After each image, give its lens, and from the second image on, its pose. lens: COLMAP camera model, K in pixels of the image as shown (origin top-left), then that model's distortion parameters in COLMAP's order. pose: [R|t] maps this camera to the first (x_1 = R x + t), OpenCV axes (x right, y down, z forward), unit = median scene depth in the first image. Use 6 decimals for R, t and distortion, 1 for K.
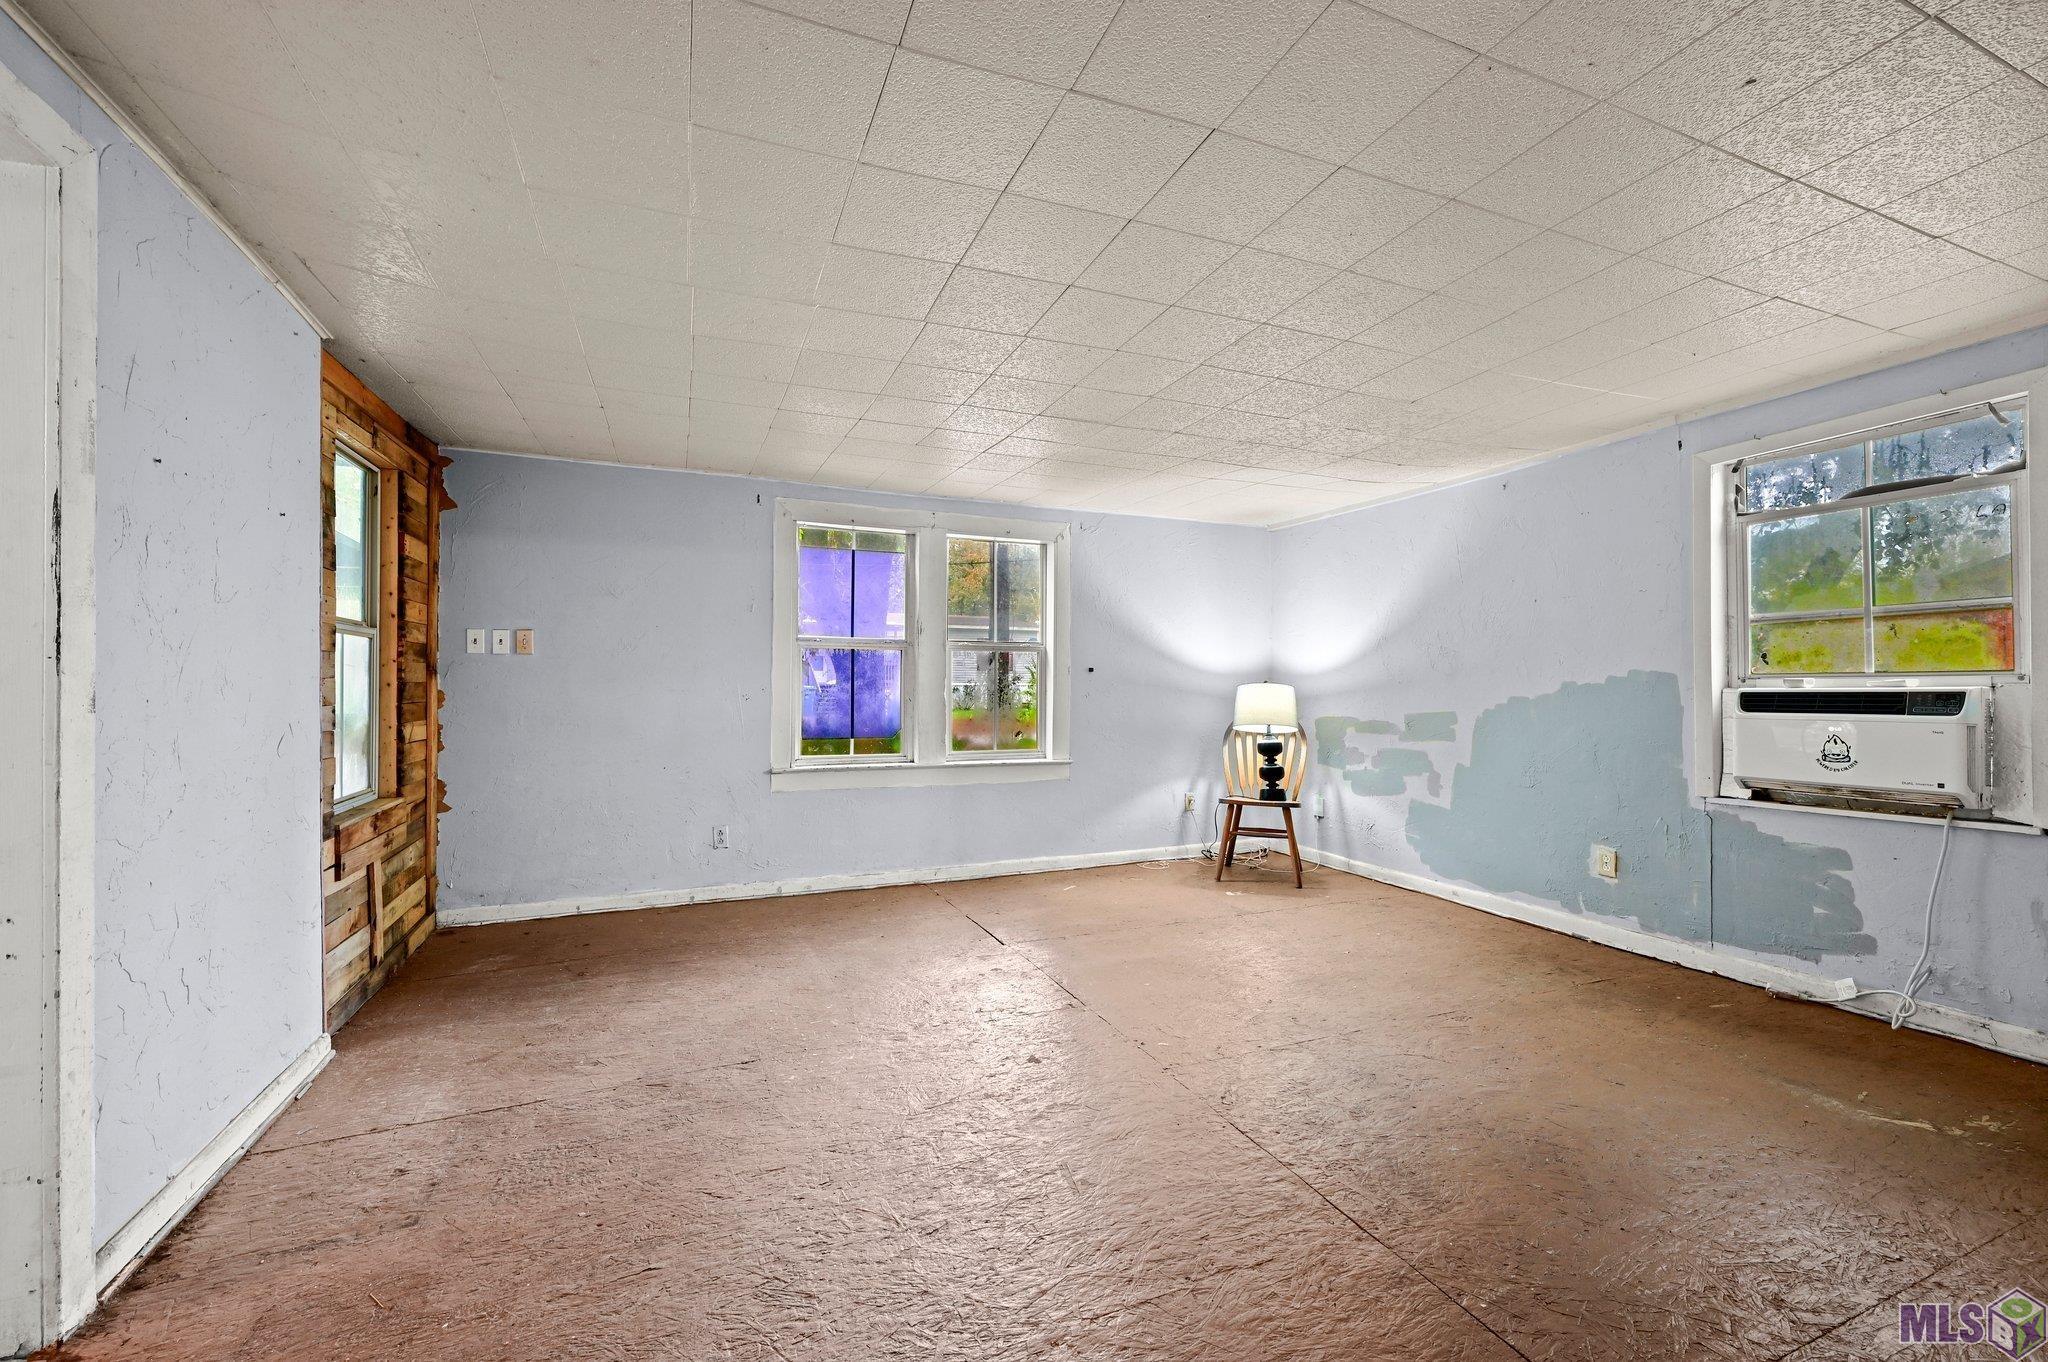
lens RADIAL K [[815.8, 0, 1011.0], [0, 815.8, 670.0], [0, 0, 1]] dist [0.002069, 0.000104]
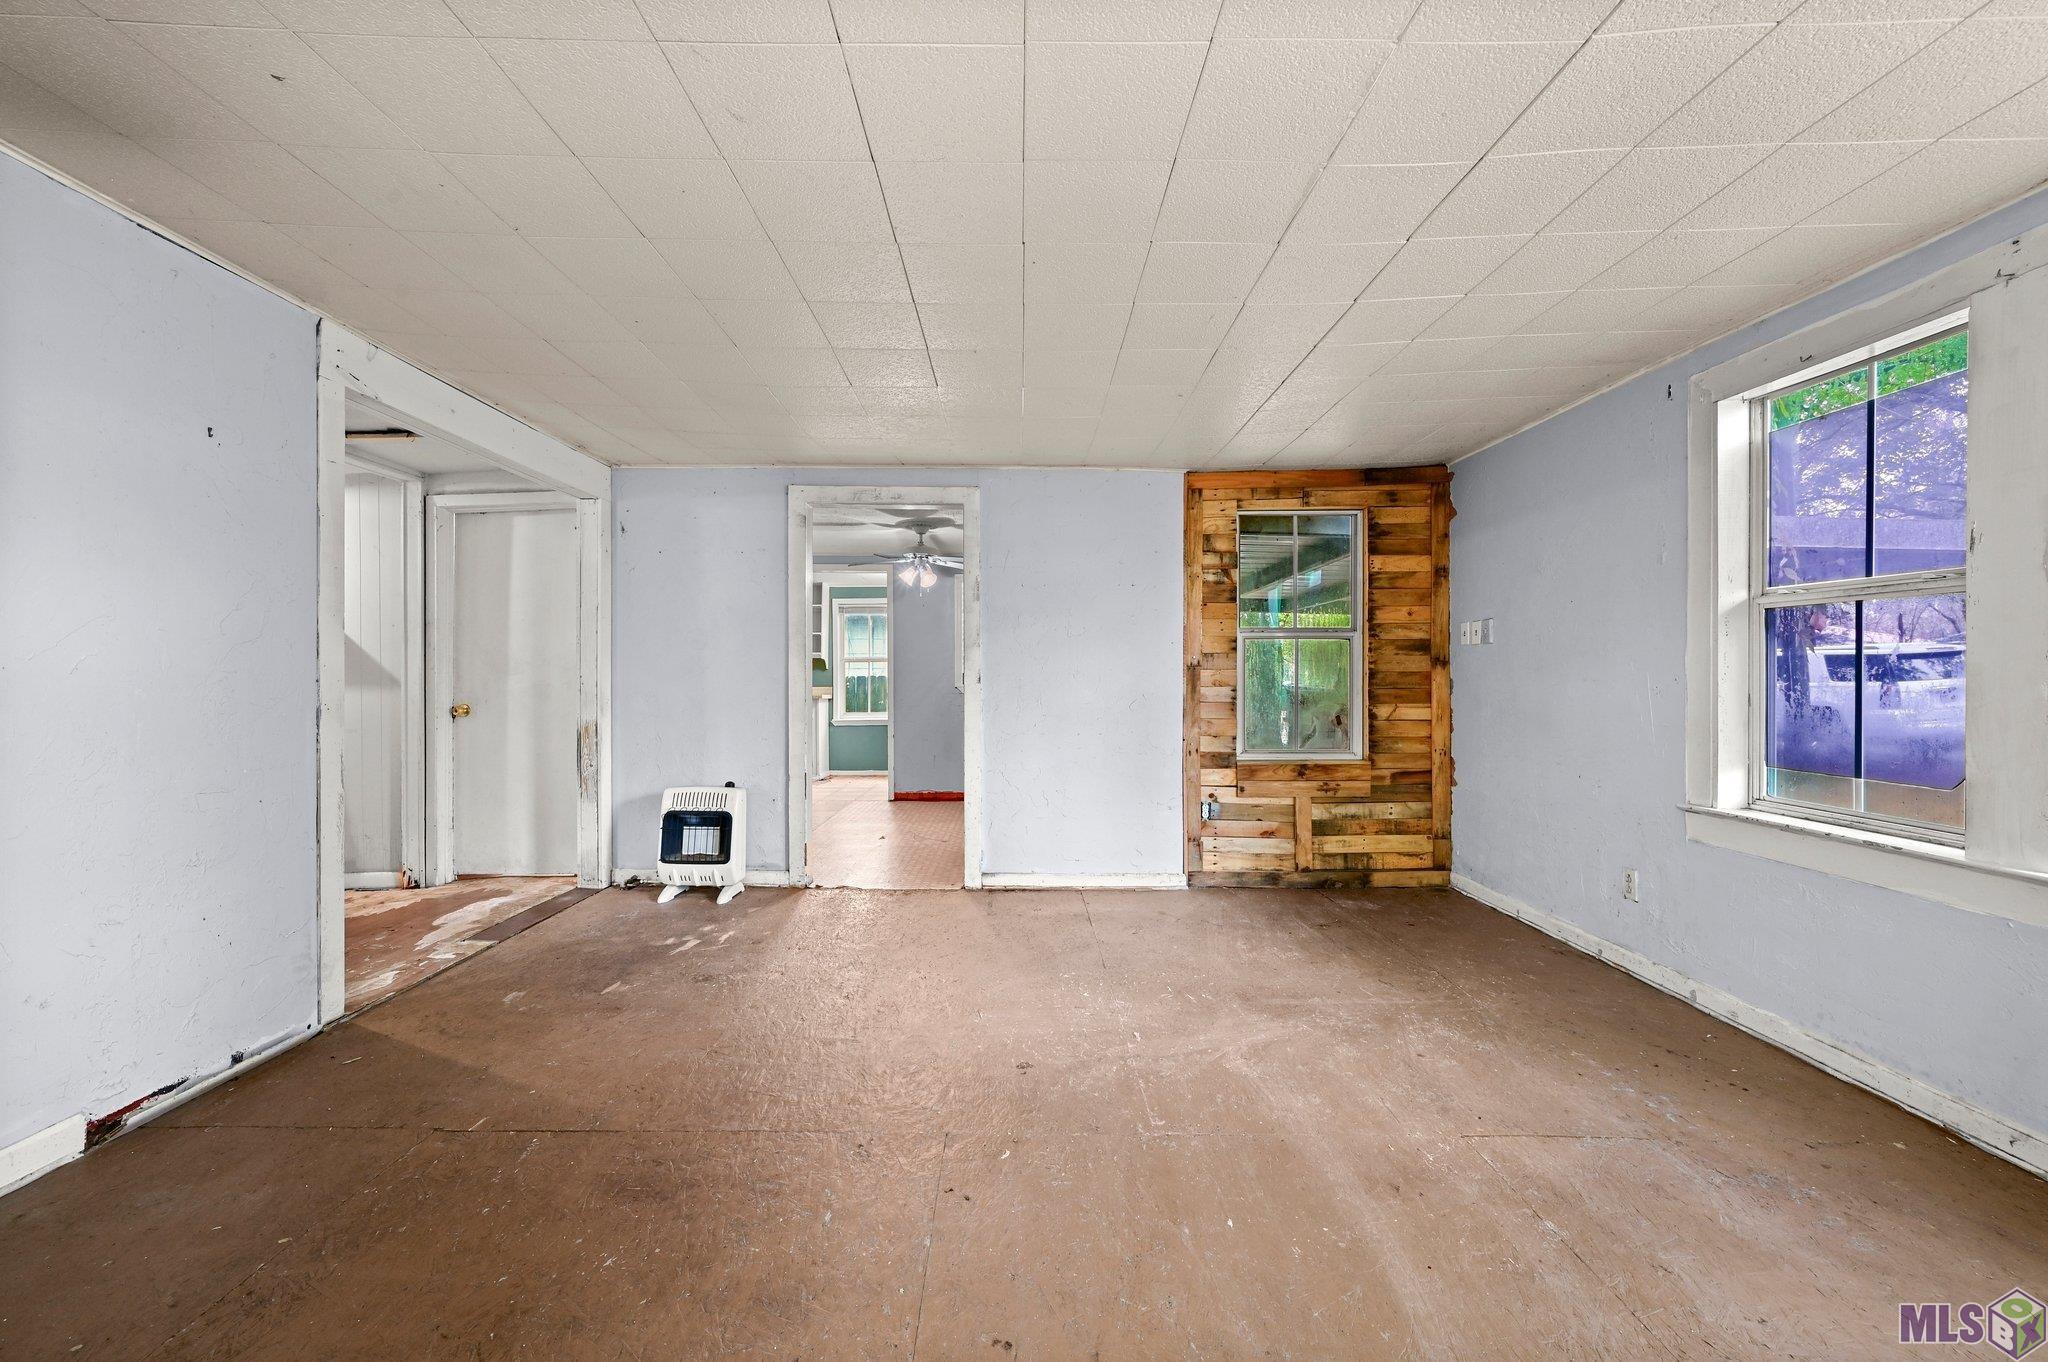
lens RADIAL K [[815.8, 0, 1008.9], [0, 815.8, 687.0], [0, 0, 1]] dist [0.002069, 0.000104]
pose [[-0.396226, 0.013741, -0.918050, 0.576896], [0.018197, 0.999809, 0.007111, 0.016781], [0.917973, -0.013888, -0.396400, 0.867301]]
